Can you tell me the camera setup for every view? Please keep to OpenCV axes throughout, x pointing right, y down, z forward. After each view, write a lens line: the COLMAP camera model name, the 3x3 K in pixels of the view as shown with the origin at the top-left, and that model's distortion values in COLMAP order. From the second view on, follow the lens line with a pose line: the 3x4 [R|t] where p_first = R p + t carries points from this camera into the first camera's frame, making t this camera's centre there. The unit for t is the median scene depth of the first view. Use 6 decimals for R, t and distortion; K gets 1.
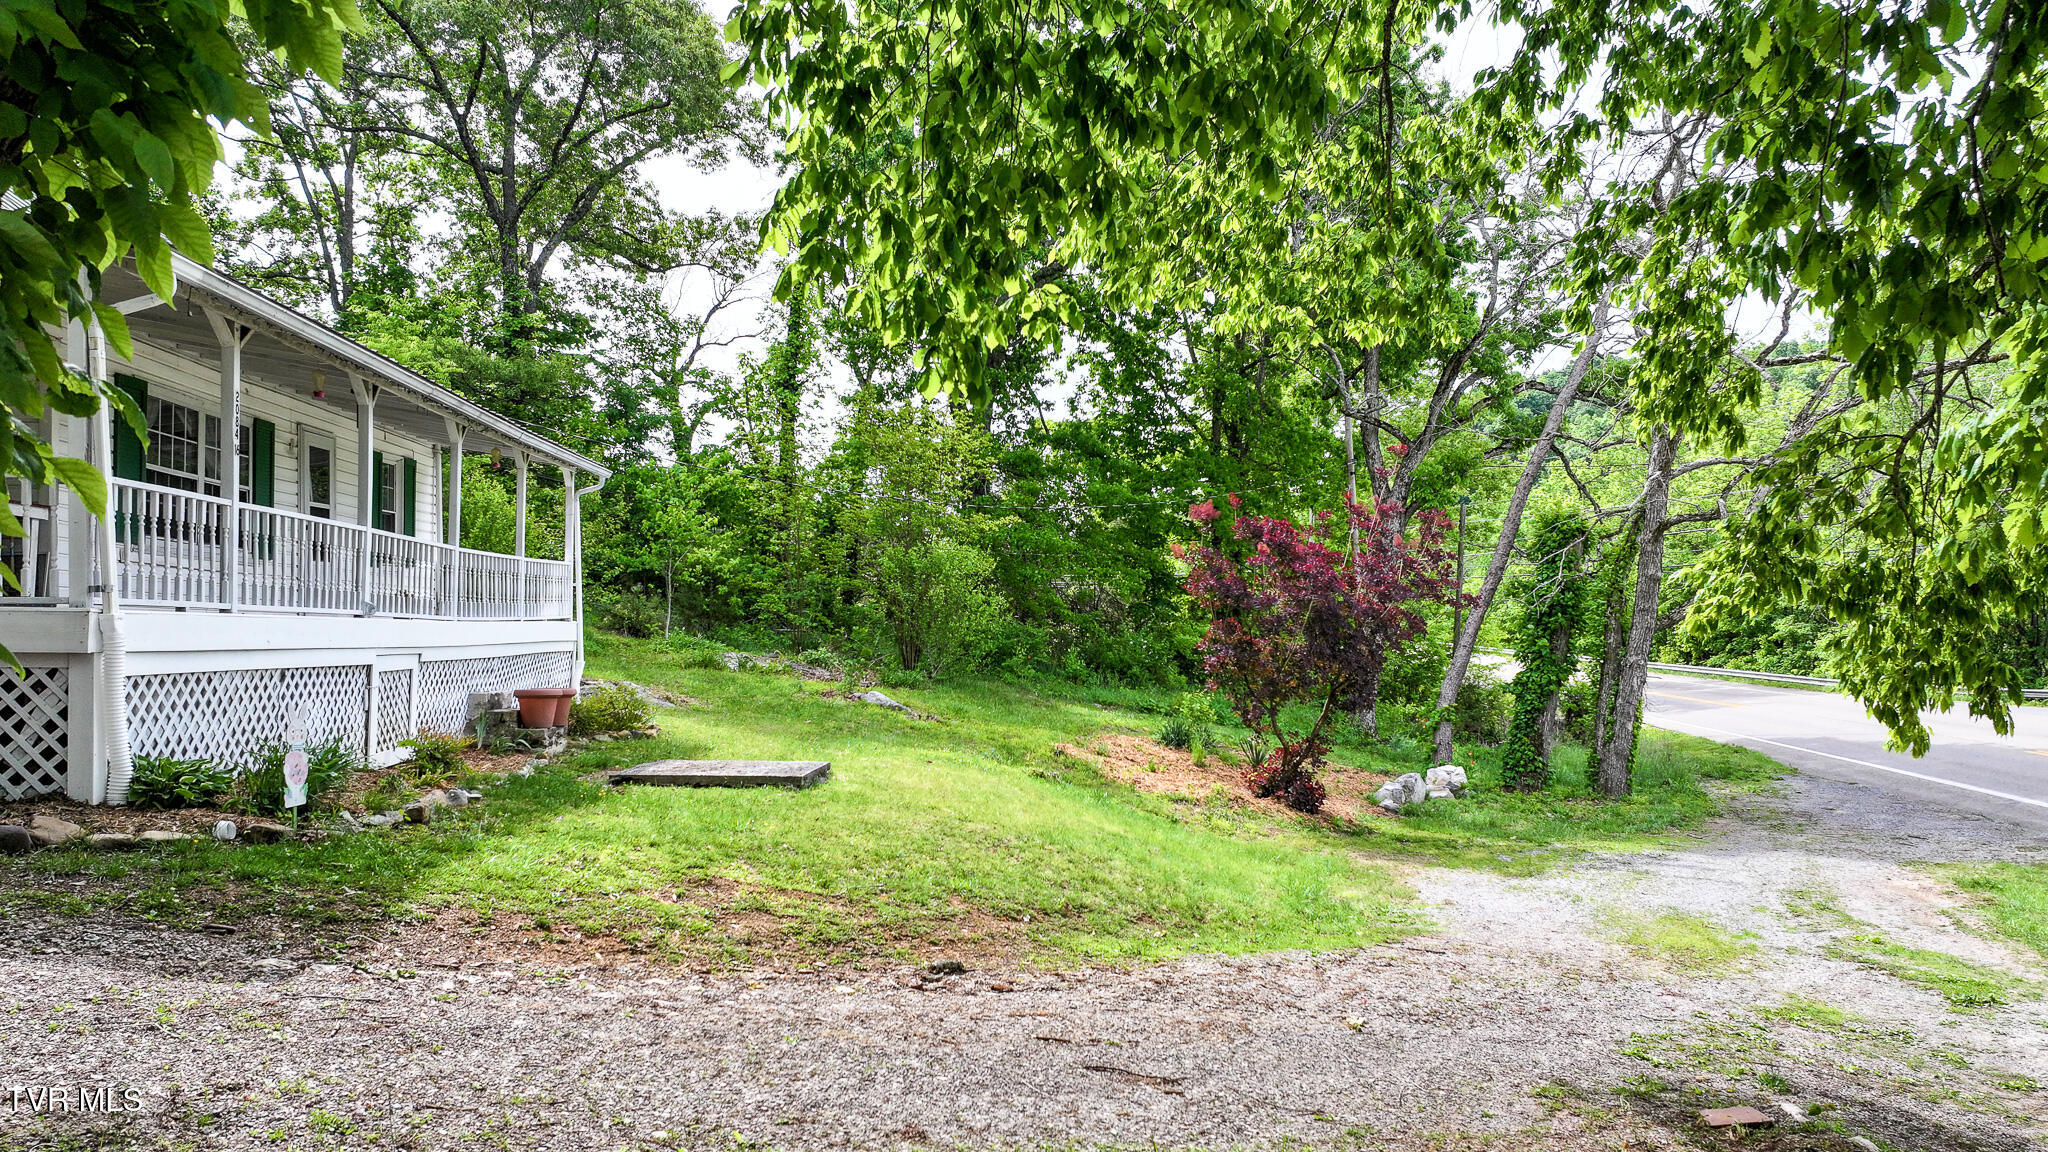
lens RADIAL K [[1438.4, 0, 1033.8], [0, 1438.4, 573.2], [0, 0, 1]] dist [0.003372, 0.006683]
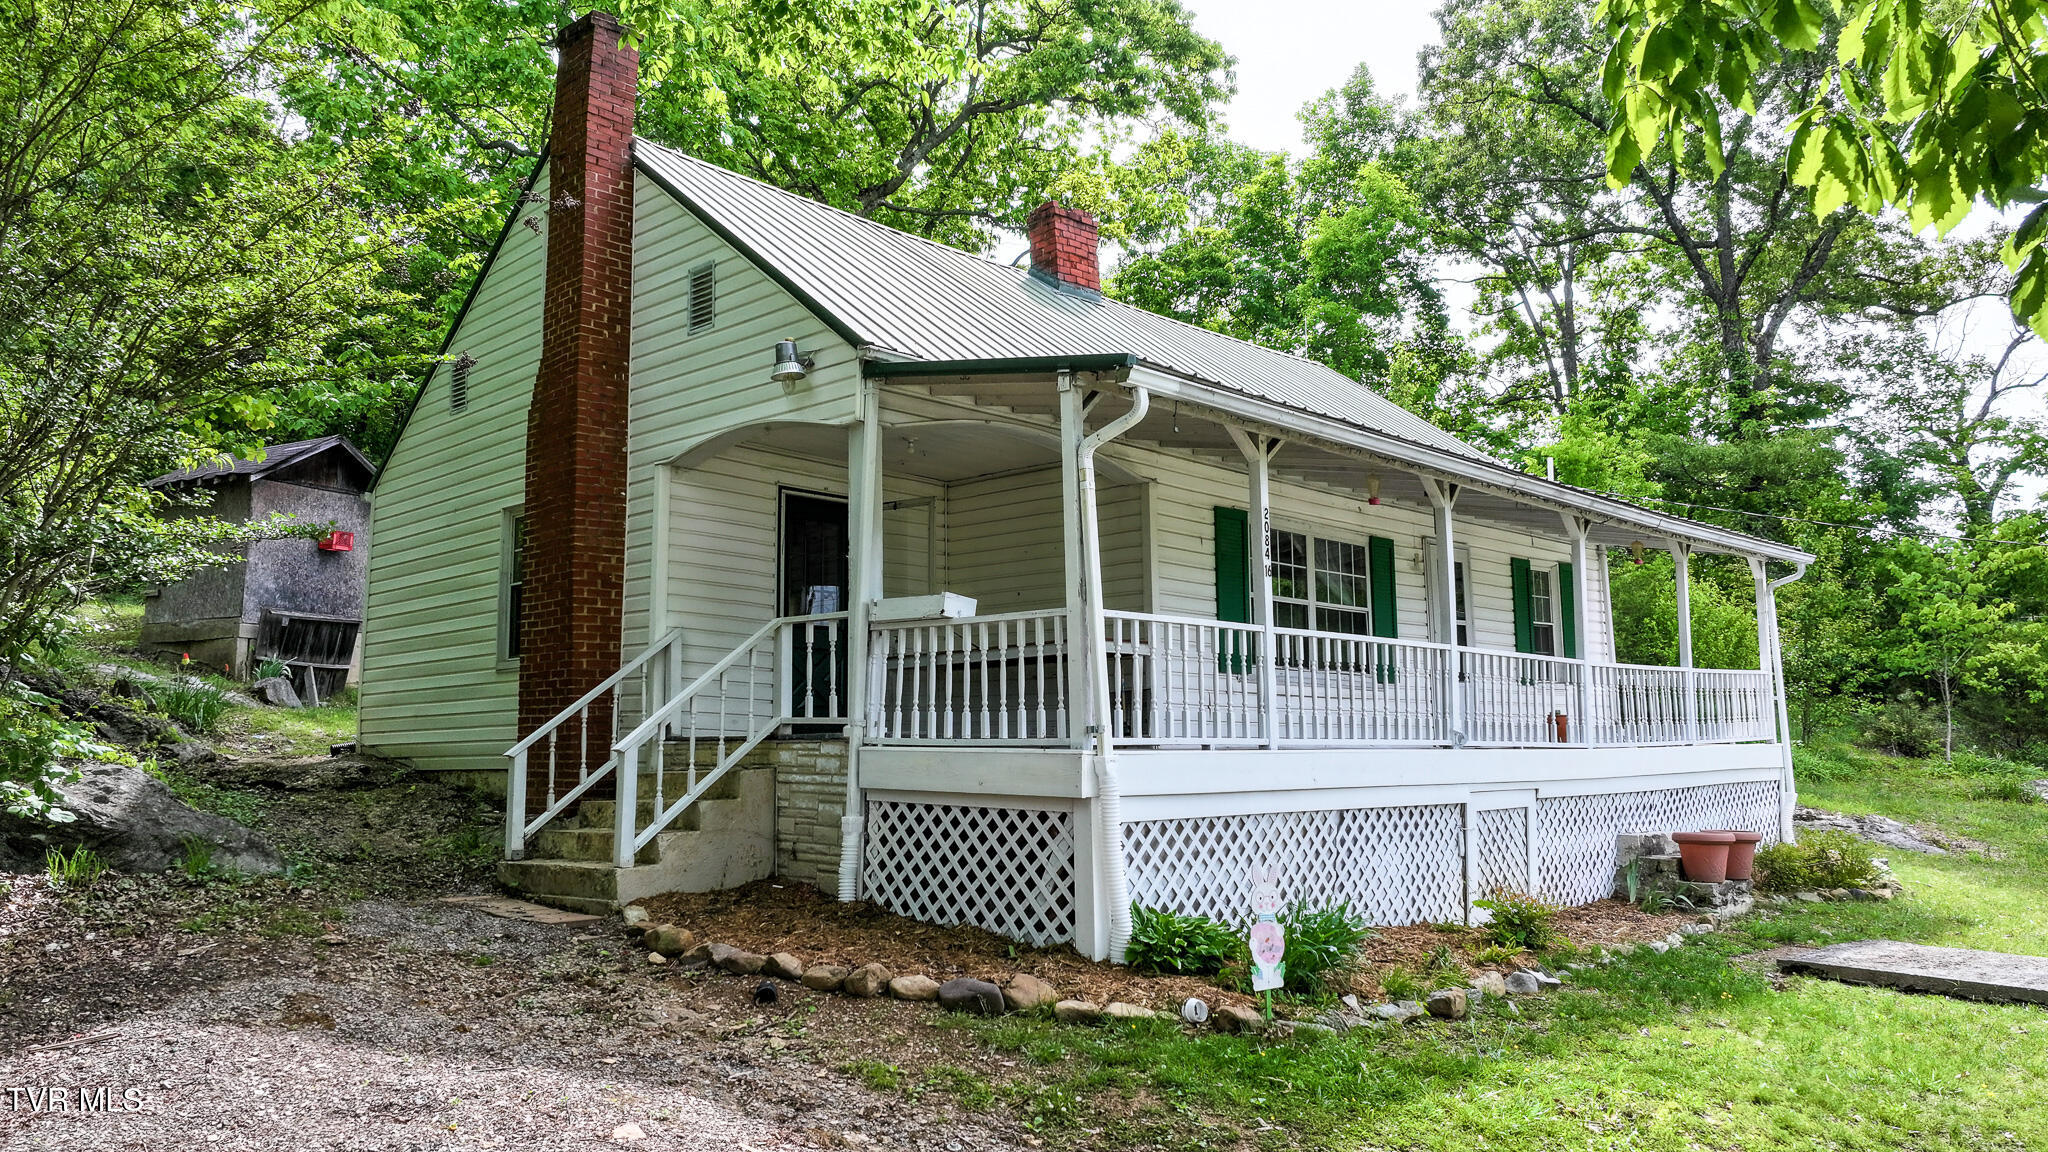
lens RADIAL K [[1438.4, 0, 1028.9], [0, 1438.4, 571.2], [0, 0, 1]] dist [0.003372, 0.006683]
pose [[0.660203, -0.090322, -0.745637, 0.010301], [0.033354, 0.995289, -0.091031, -0.002136], [0.750346, 0.035229, 0.660105, 0.088547]]
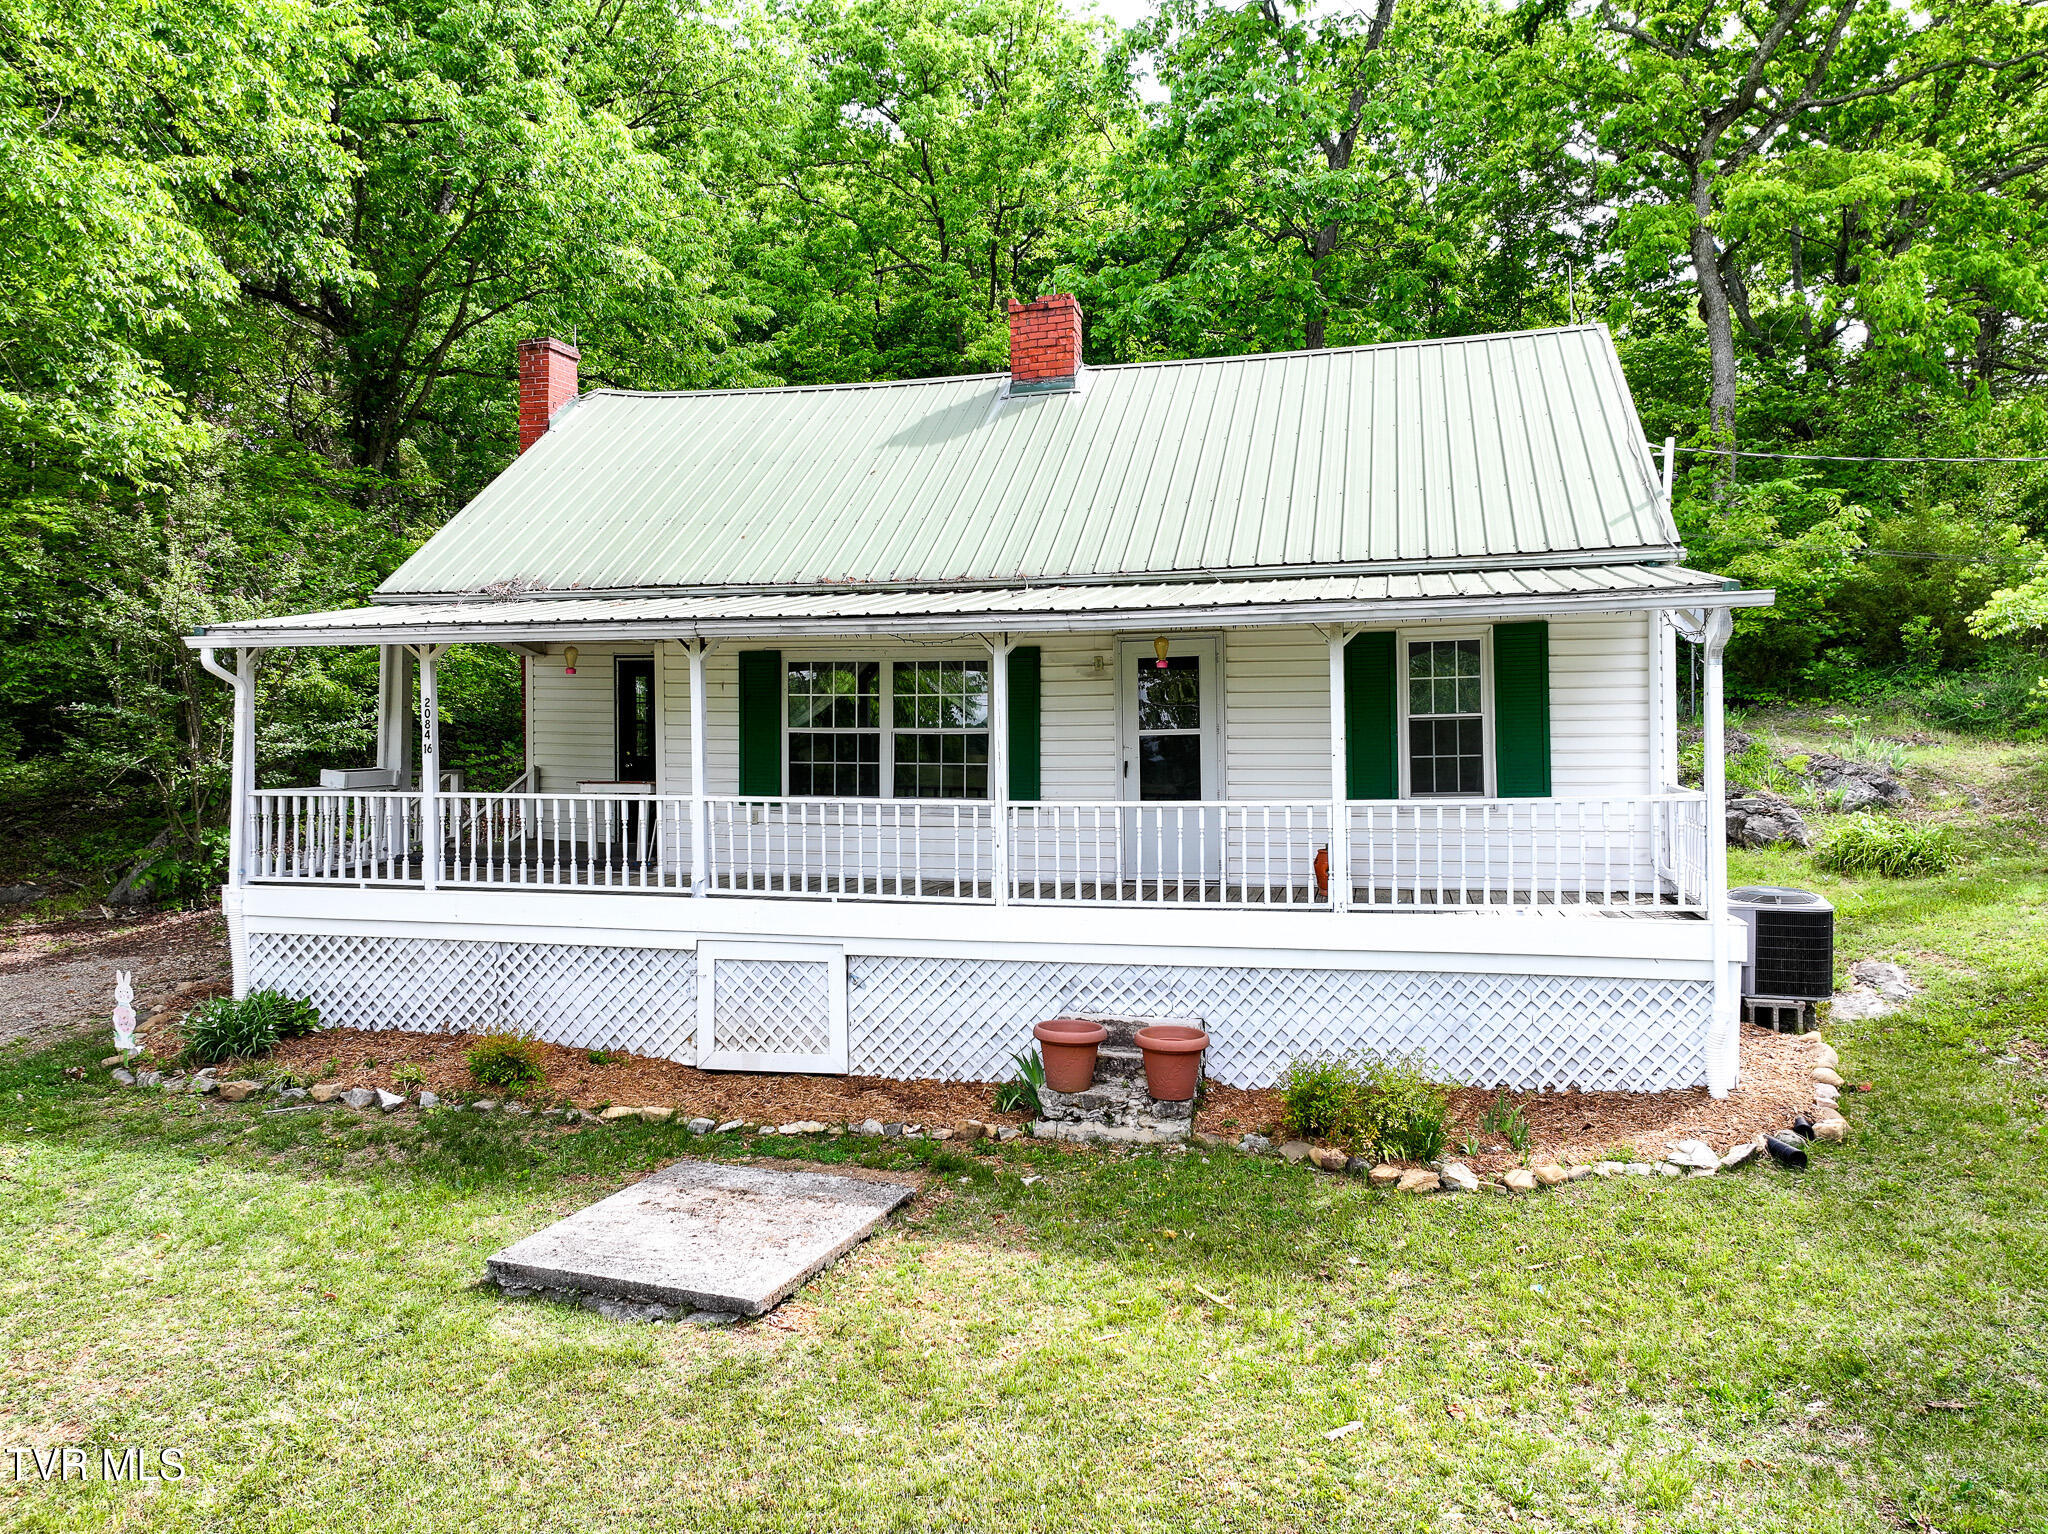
lens RADIAL K [[1447.6, 0, 1019.9], [0, 1447.6, 758.5], [0, 0, 1]] dist [0.009108, 0.011489]
pose [[-0.334356, 0.014257, -0.942339, 0.125908], [0.041344, 0.999145, 0.000447, -0.018544], [0.941540, -0.038811, -0.334660, 0.590189]]
